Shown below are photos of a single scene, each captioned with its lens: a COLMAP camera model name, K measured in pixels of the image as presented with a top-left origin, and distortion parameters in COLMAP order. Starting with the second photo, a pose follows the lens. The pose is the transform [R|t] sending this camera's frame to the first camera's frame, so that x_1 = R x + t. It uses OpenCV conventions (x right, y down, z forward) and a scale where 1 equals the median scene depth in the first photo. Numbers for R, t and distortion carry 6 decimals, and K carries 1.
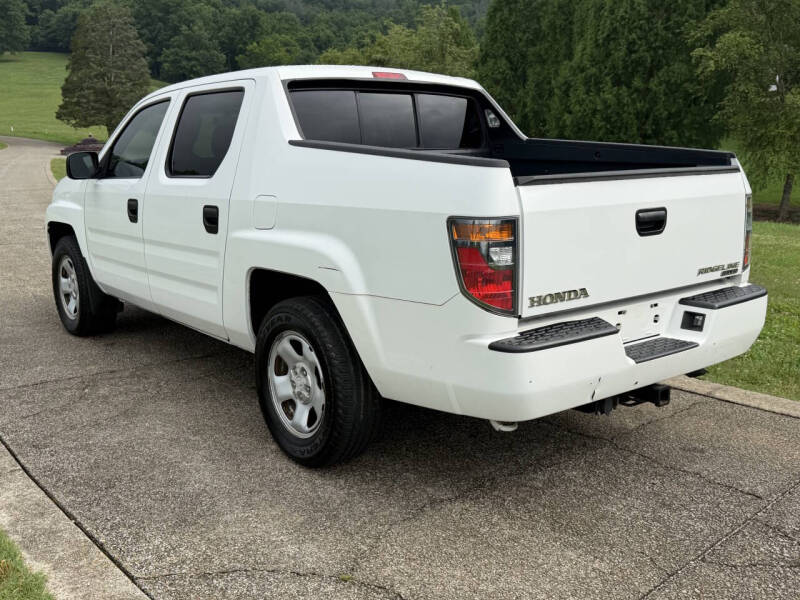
lens RADIAL K [[804.3, 0, 399.1], [0, 804.3, 299.8], [0, 0, 1]] dist [0.049616, 0.000000]
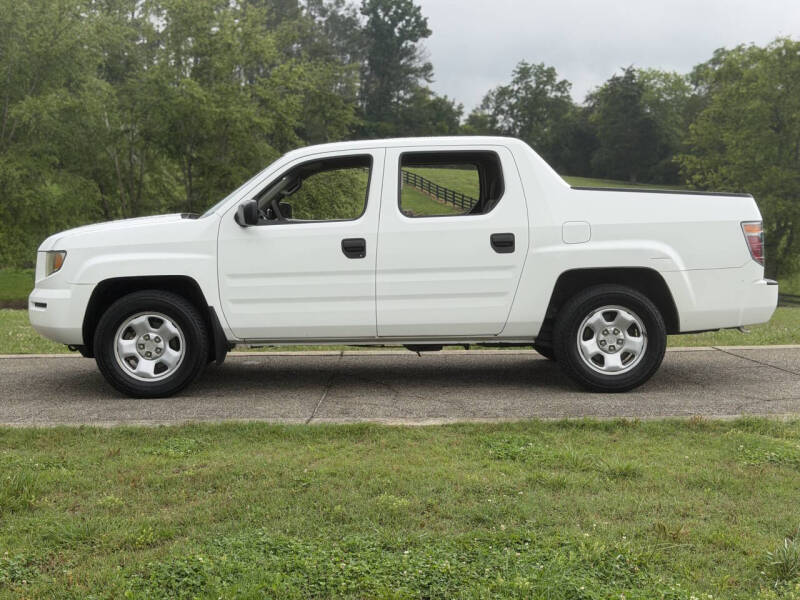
lens RADIAL K [[1129.4, 0, 402.3], [0, 1129.4, 314.6], [0, 0, 1]] dist [0.123676, 0.000000]
pose [[0.605653, -0.067467, 0.792863, -2.033488], [0.159555, 0.986460, -0.037940, 0.072021], [-0.779568, 0.149484, 0.608217, -0.027311]]
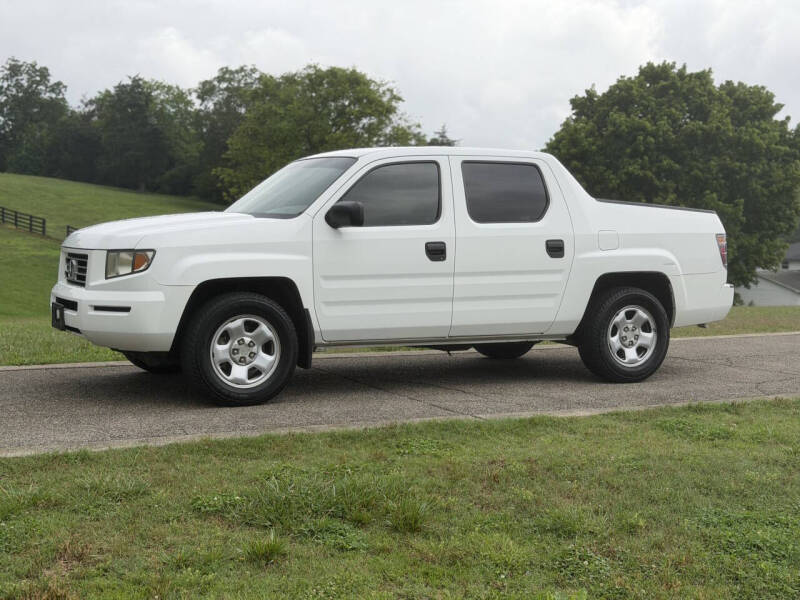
lens RADIAL K [[1129.4, 0, 406.2], [0, 1129.4, 302.8], [0, 0, 1]] dist [0.123676, 0.000000]
pose [[0.191703, -0.054325, 0.979948, -2.556815], [0.172916, 0.984718, 0.020762, -0.100175], [-0.966101, 0.165468, 0.198167, 0.935841]]
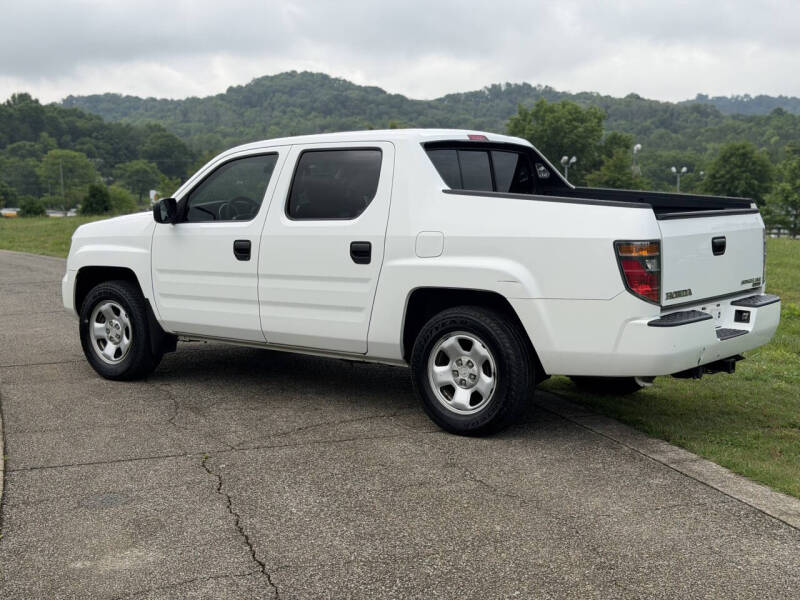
lens RADIAL K [[1129.4, 0, 402.1], [0, 1129.4, 295.4], [0, 0, 1]] dist [0.123676, 0.000000]
pose [[0.971603, -0.019599, 0.235804, -0.627107], [0.041230, 0.995341, -0.087155, 0.127465], [-0.232997, 0.094402, 0.967885, -0.732091]]
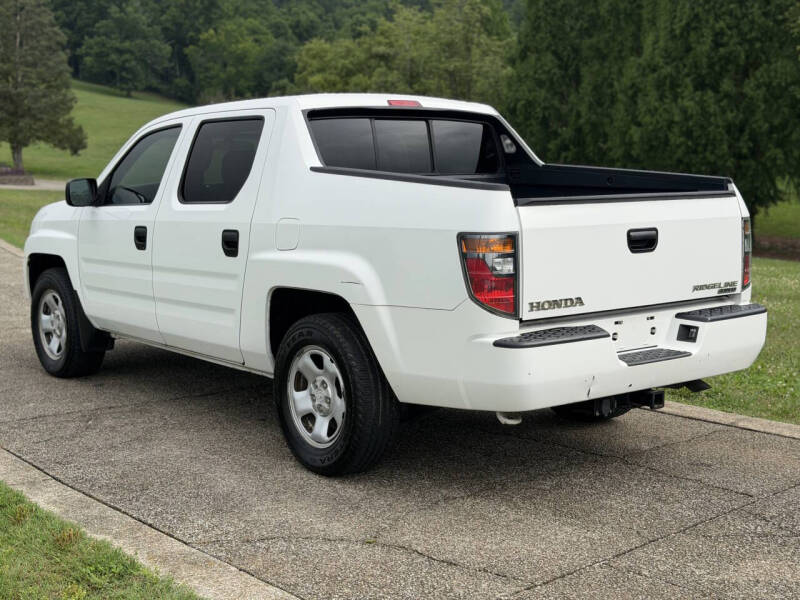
lens RADIAL K [[1129.4, 0, 398.8], [0, 1129.4, 310.2], [0, 0, 1]] dist [0.123676, 0.000000]
pose [[0.999963, 0.000288, -0.008597, -0.007769], [-0.000846, 0.997882, -0.065049, 0.085009], [0.008560, 0.065053, 0.997845, -0.463449]]
